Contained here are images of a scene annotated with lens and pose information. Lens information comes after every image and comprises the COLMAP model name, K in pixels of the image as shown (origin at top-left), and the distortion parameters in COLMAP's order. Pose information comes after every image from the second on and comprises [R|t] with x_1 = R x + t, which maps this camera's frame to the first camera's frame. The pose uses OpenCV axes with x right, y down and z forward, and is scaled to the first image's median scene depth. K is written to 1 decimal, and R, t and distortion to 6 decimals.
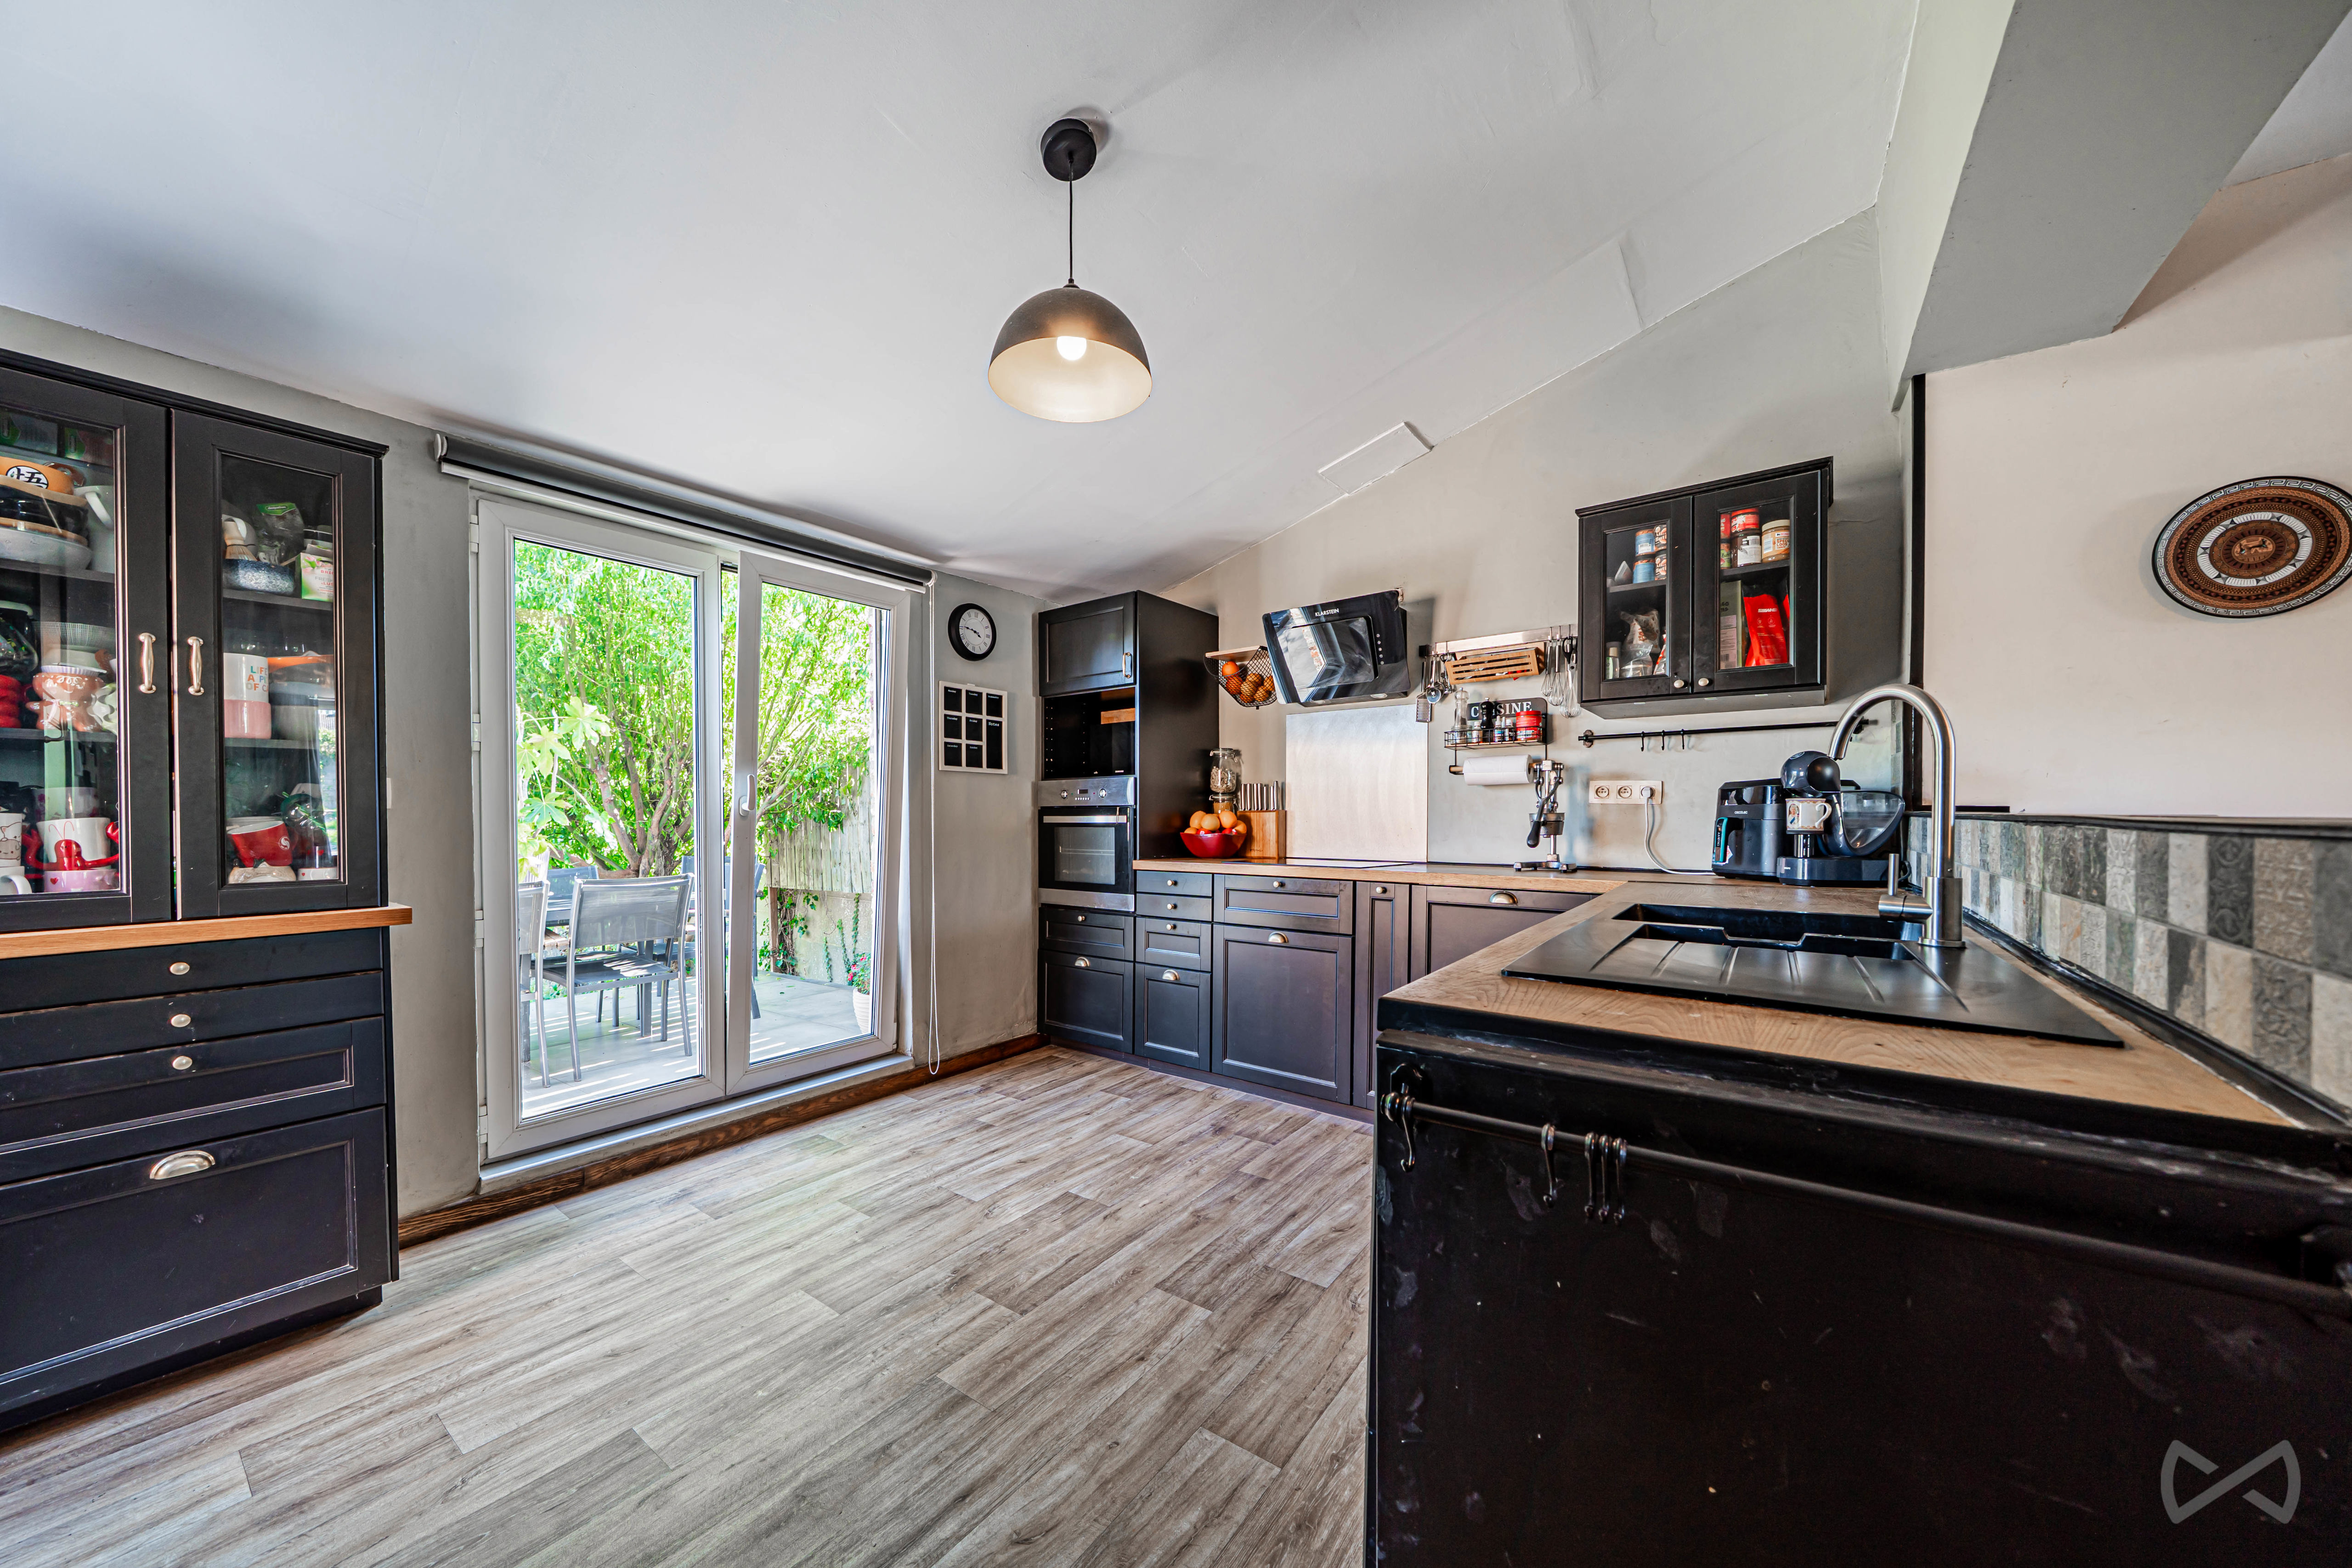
lens RADIAL K [[827.9, 0, 1138.6], [0, 827.9, 821.8], [0, 0, 1]] dist [-0.007819, -0.000071]
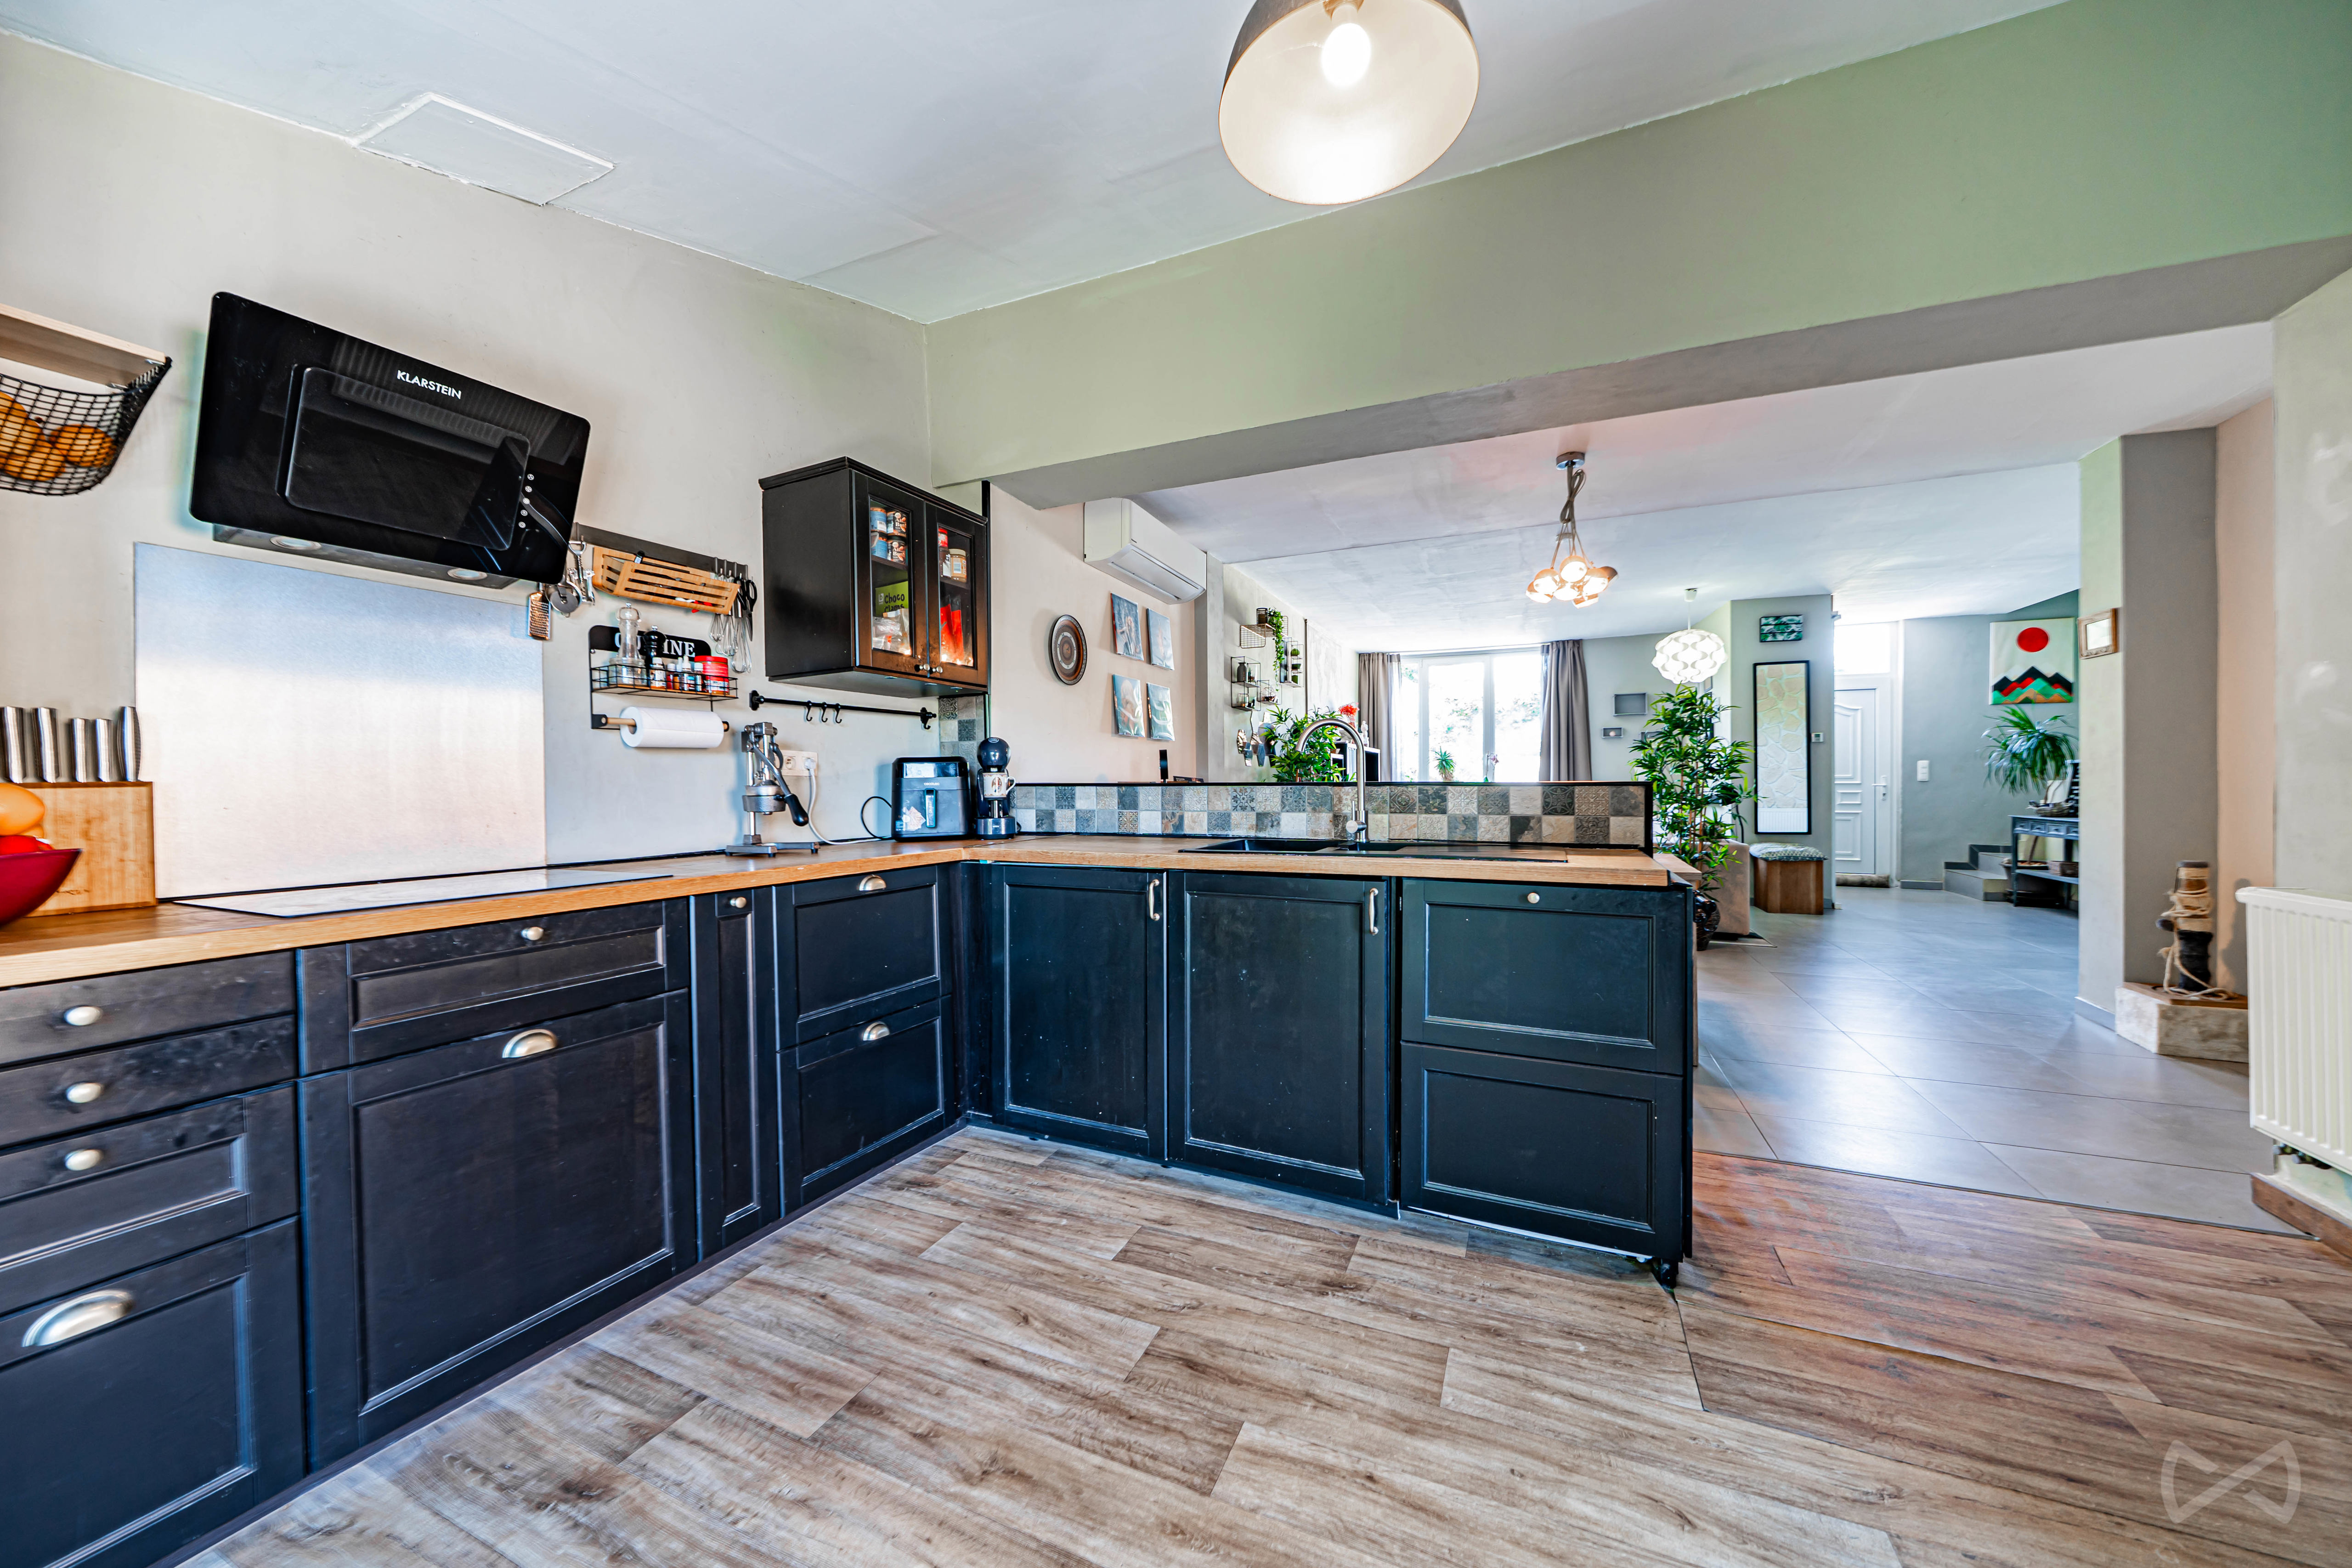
lens RADIAL K [[812.8, 0, 1187.0], [0, 812.8, 786.9], [0, 0, 1]] dist [-0.006548, -0.000160]
pose [[-0.235553, -0.003432, 0.971855, -0.446539], [0.017279, 0.999821, 0.007719, -0.008989], [-0.971708, 0.018611, -0.235452, 0.854409]]
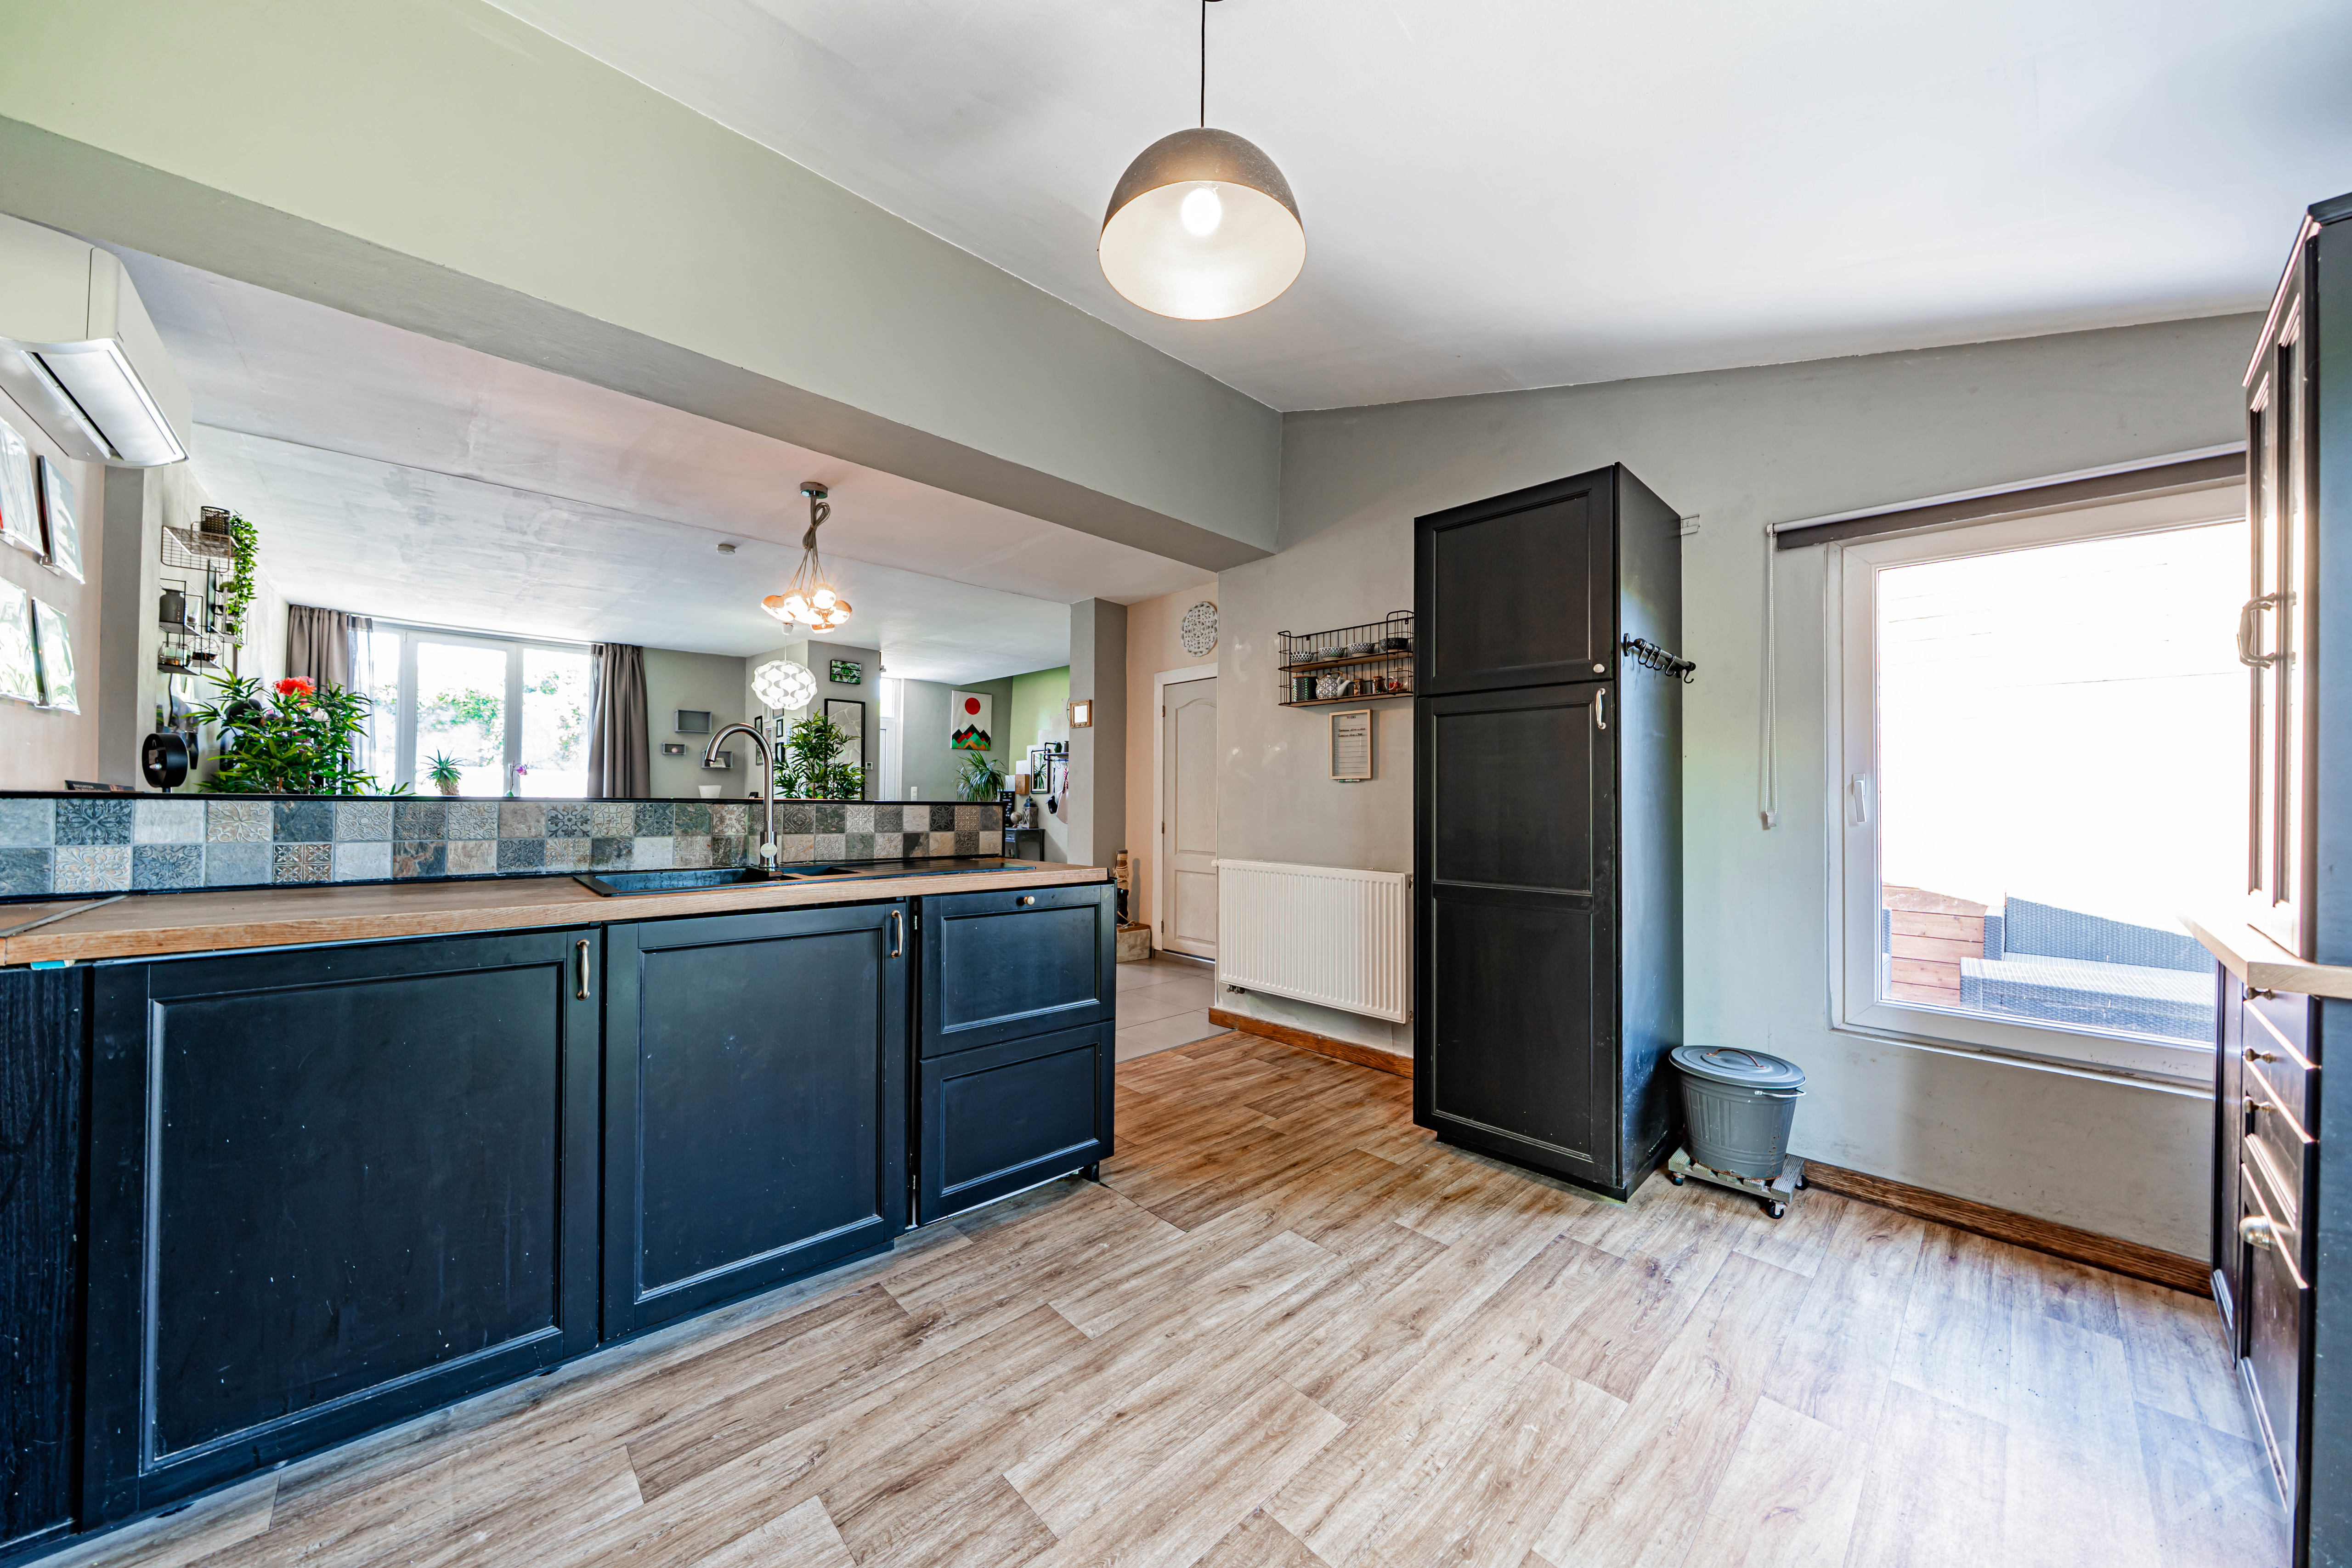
lens RADIAL K [[803.5, 0, 1184.9], [0, 803.5, 790.3], [0, 0, 1]] dist [-0.006651, -0.000198]
pose [[-0.986541, -0.004635, 0.163447, -0.129804], [-0.005269, 0.999980, -0.003450, -0.012476], [-0.163428, -0.004264, -0.986546, 1.176606]]
